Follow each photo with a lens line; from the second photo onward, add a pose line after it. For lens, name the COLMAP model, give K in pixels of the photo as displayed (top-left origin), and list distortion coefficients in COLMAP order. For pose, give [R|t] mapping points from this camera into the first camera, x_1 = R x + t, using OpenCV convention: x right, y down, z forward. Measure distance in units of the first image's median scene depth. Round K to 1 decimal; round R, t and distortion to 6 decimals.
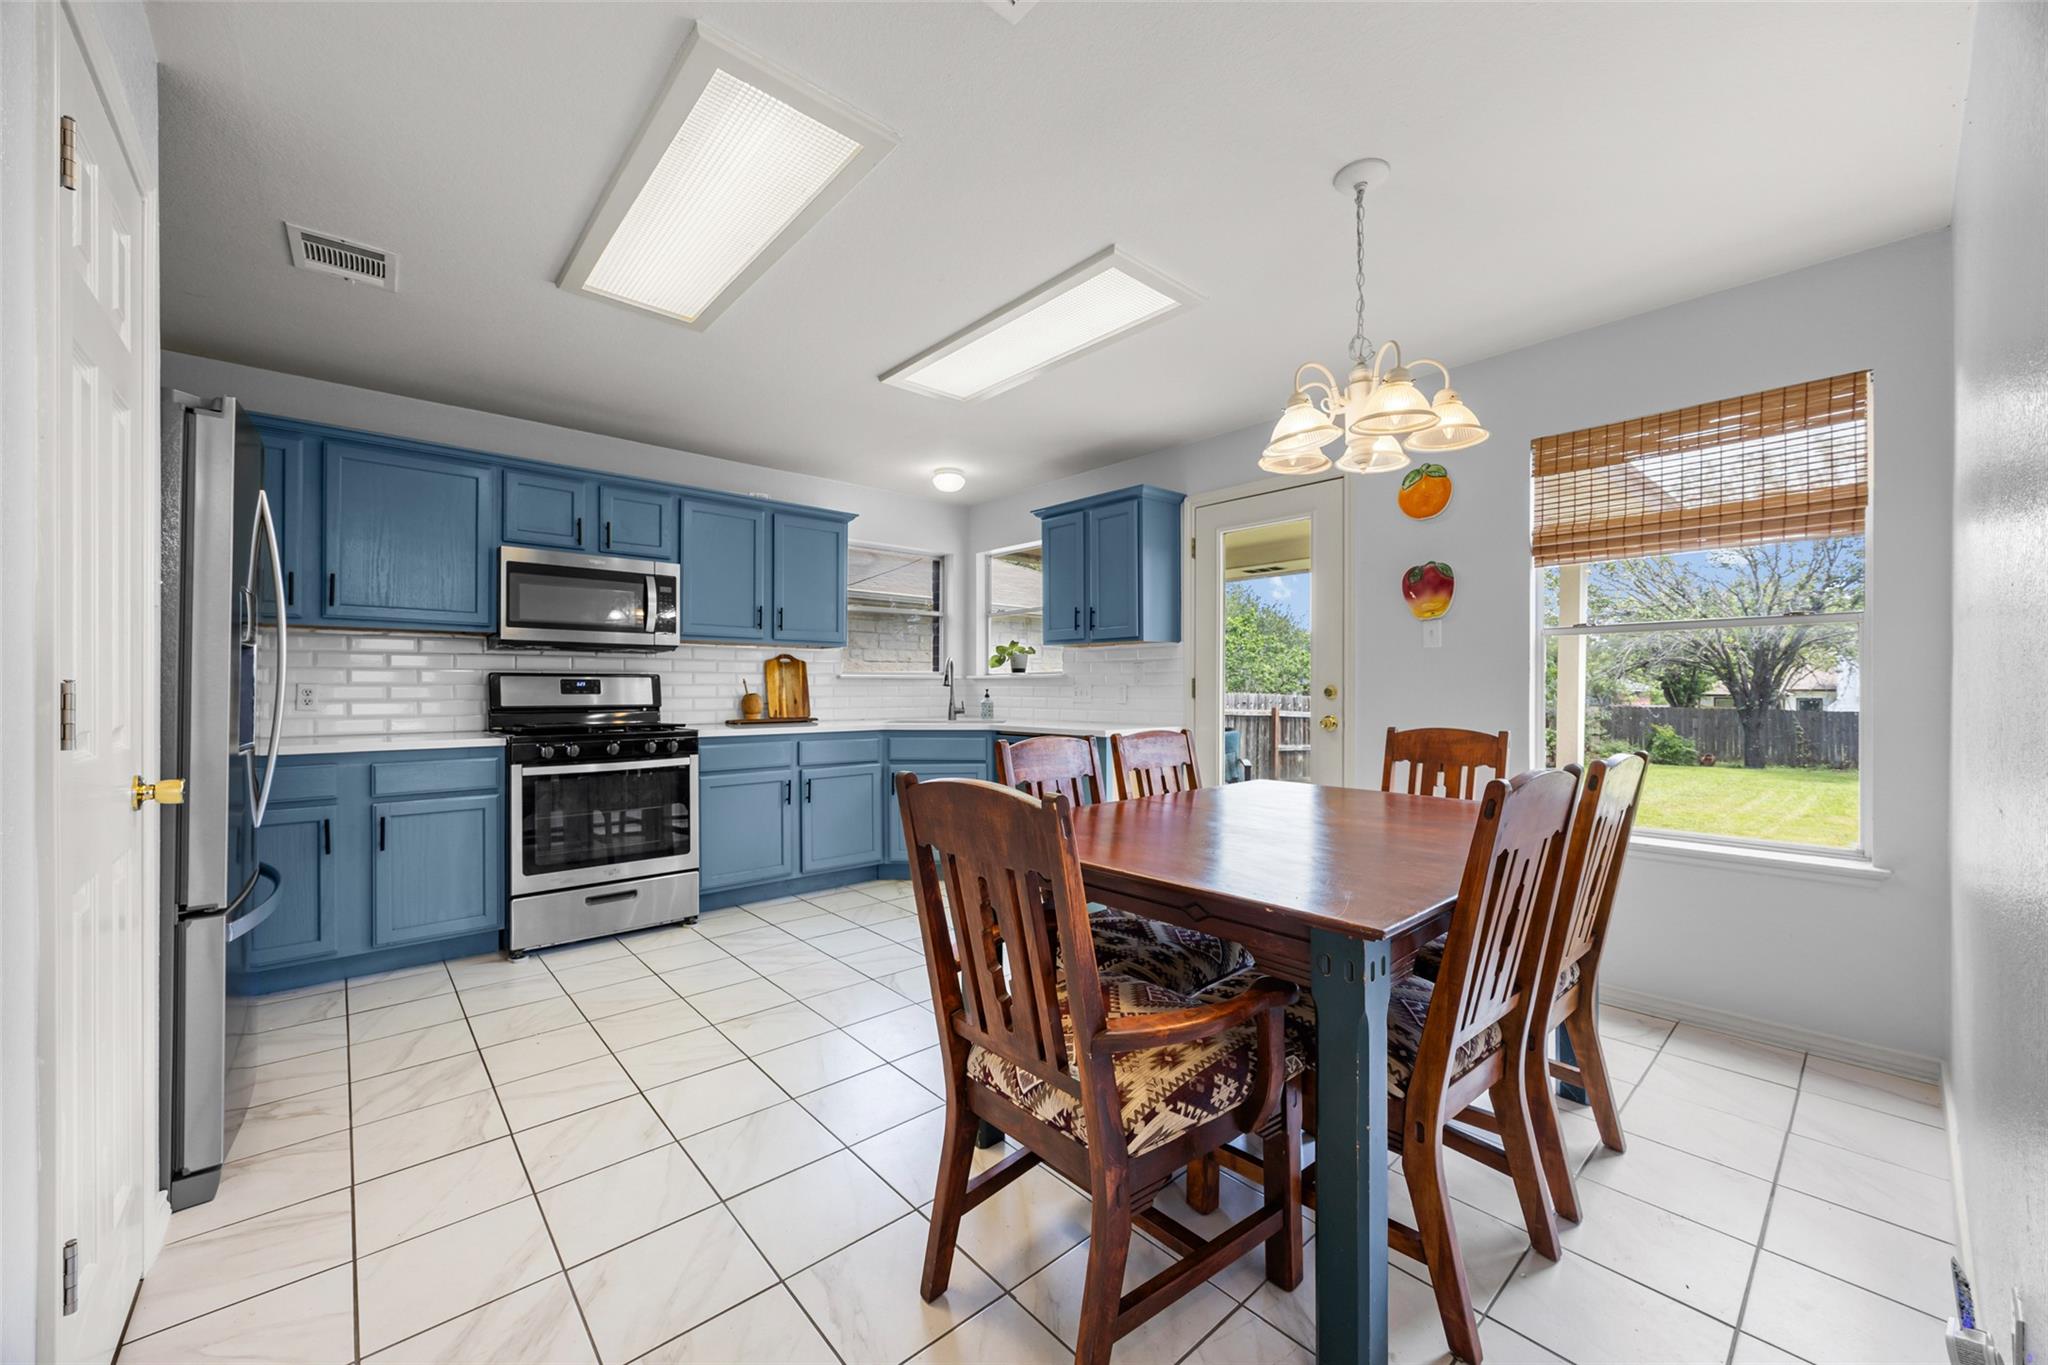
lens RADIAL K [[781.4, 0, 1015.6], [0, 781.4, 683.7], [0, 0, 1]] dist [0.000574, 0.000215]
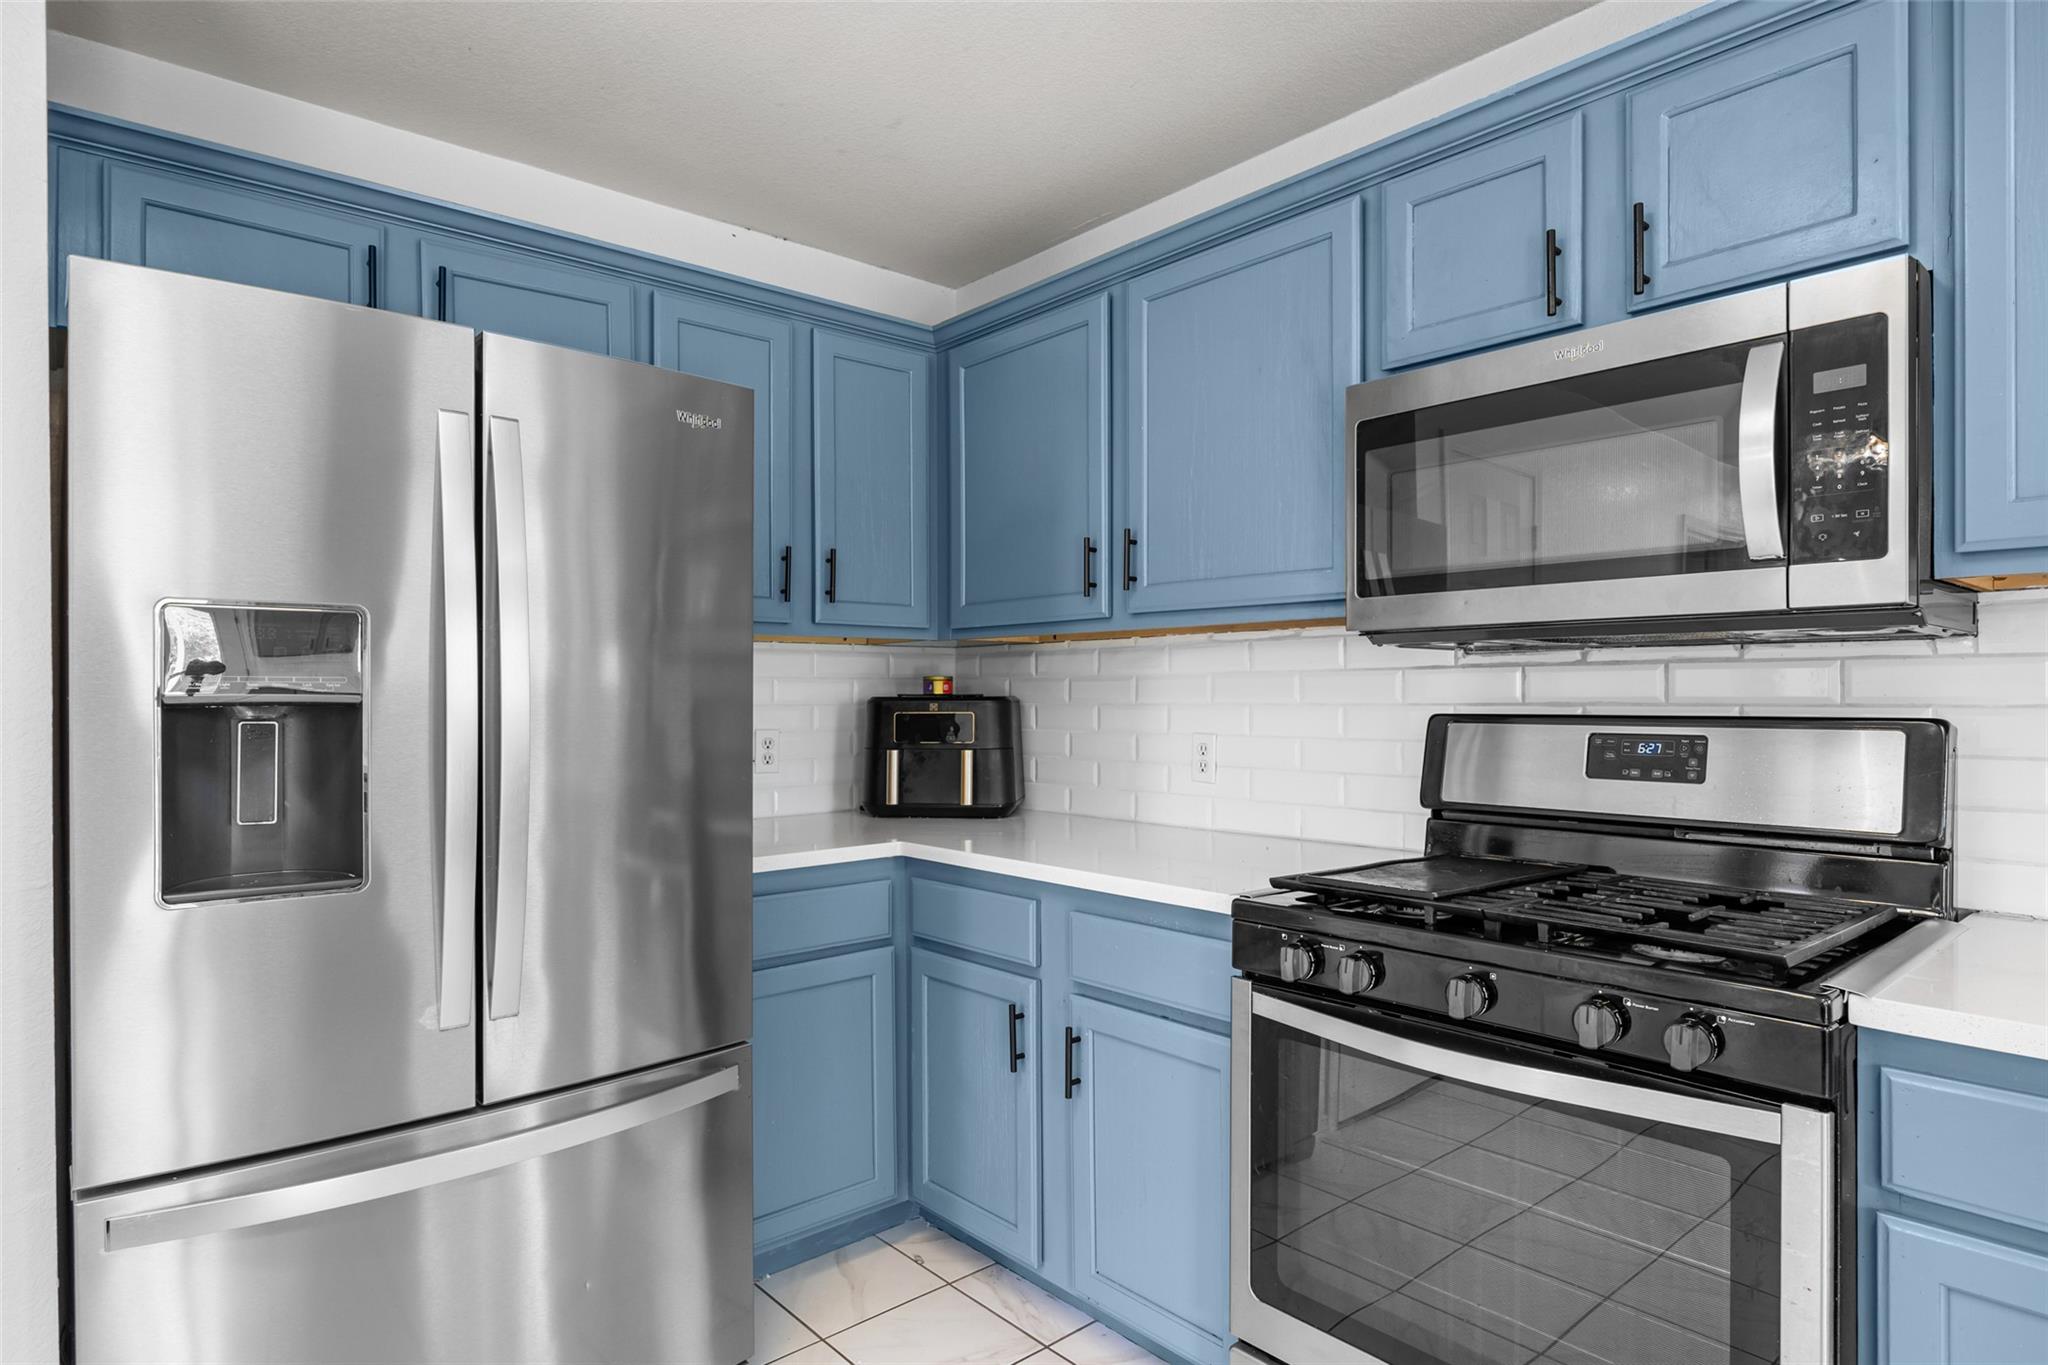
lens RADIAL K [[1127.7, 0, 1018.2], [0, 1127.7, 695.0], [0, 0, 1]] dist [-0.002779, 0.000298]
pose [[0.005447, 0.000123, -0.999985, -0.089964], [0.008917, 0.999960, 0.000171, -0.022380], [0.999945, -0.008918, 0.005446, 0.688124]]
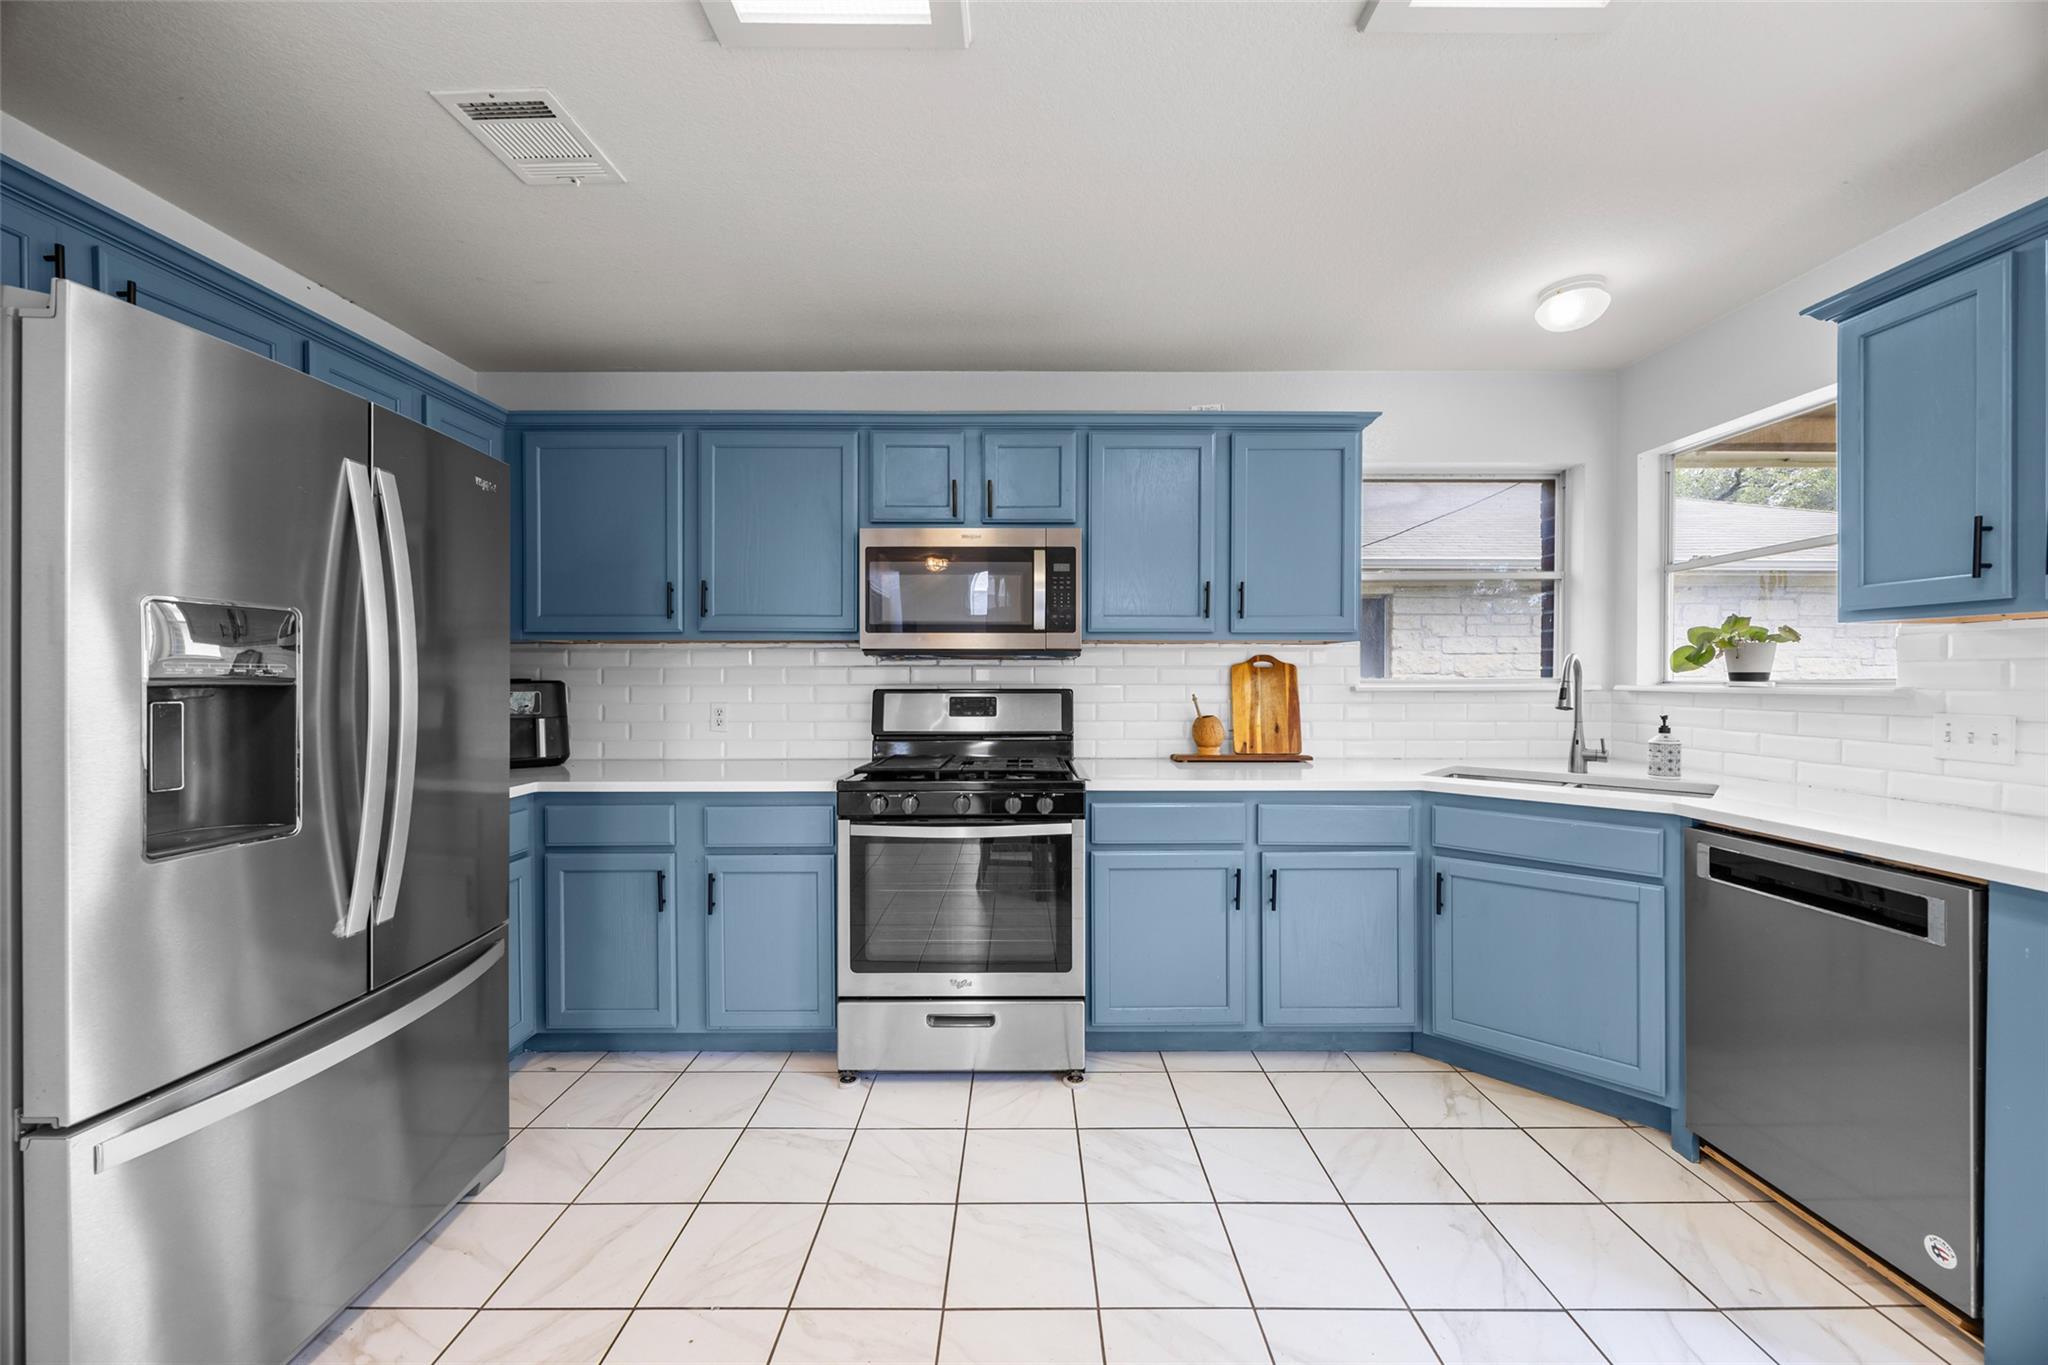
lens RADIAL K [[781.4, 0, 1023.9], [0, 781.4, 686.6], [0, 0, 1]] dist [0.000574, 0.000215]
pose [[0.755327, 0.006300, -0.655318, -0.022012], [0.004502, 0.999880, 0.014802, -0.024637], [0.655333, -0.014131, 0.755208, 0.427780]]
